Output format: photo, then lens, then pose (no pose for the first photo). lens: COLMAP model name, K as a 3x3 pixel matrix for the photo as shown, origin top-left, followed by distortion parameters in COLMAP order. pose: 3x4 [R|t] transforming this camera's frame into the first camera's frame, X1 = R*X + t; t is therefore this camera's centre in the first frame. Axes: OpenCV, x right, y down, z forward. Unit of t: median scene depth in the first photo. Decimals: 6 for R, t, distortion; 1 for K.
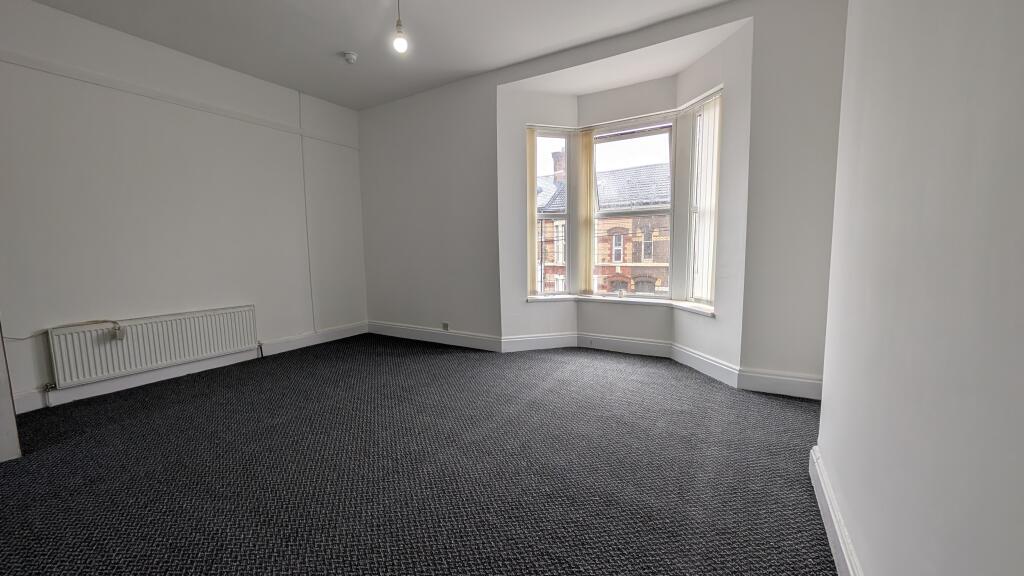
lens RADIAL K [[383.7, 0, 509.8], [0, 383.7, 290.4], [0, 0, 1]] dist [-0.000742, 0.000129]
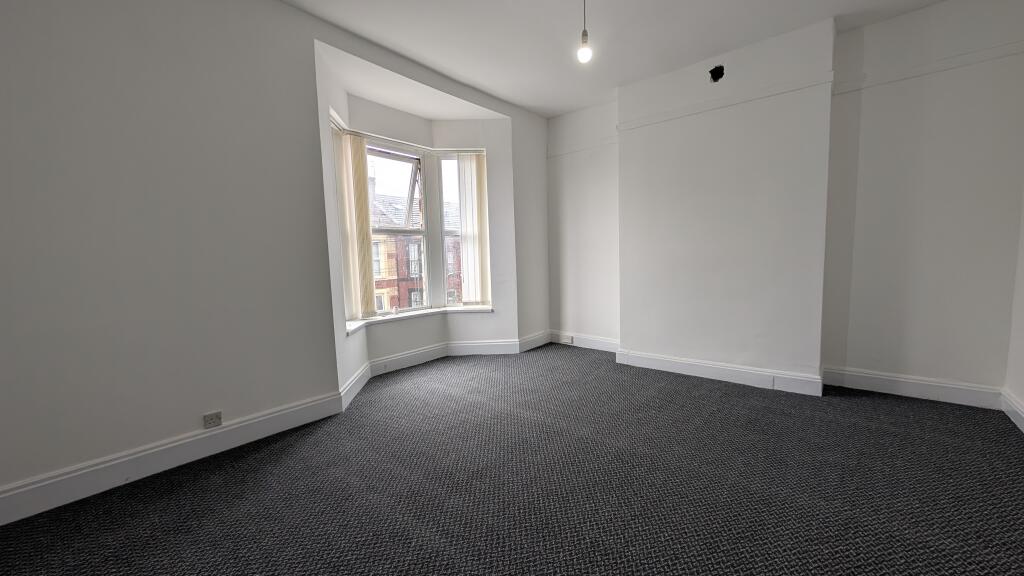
lens RADIAL K [[383.7, 0, 509.8], [0, 383.7, 290.4], [0, 0, 1]] dist [-0.000742, 0.000129]
pose [[0.165807, -0.078875, 0.982999, -0.745517], [0.132036, 0.989597, 0.057134, -0.071410], [-0.977279, 0.120318, 0.174497, 0.611589]]
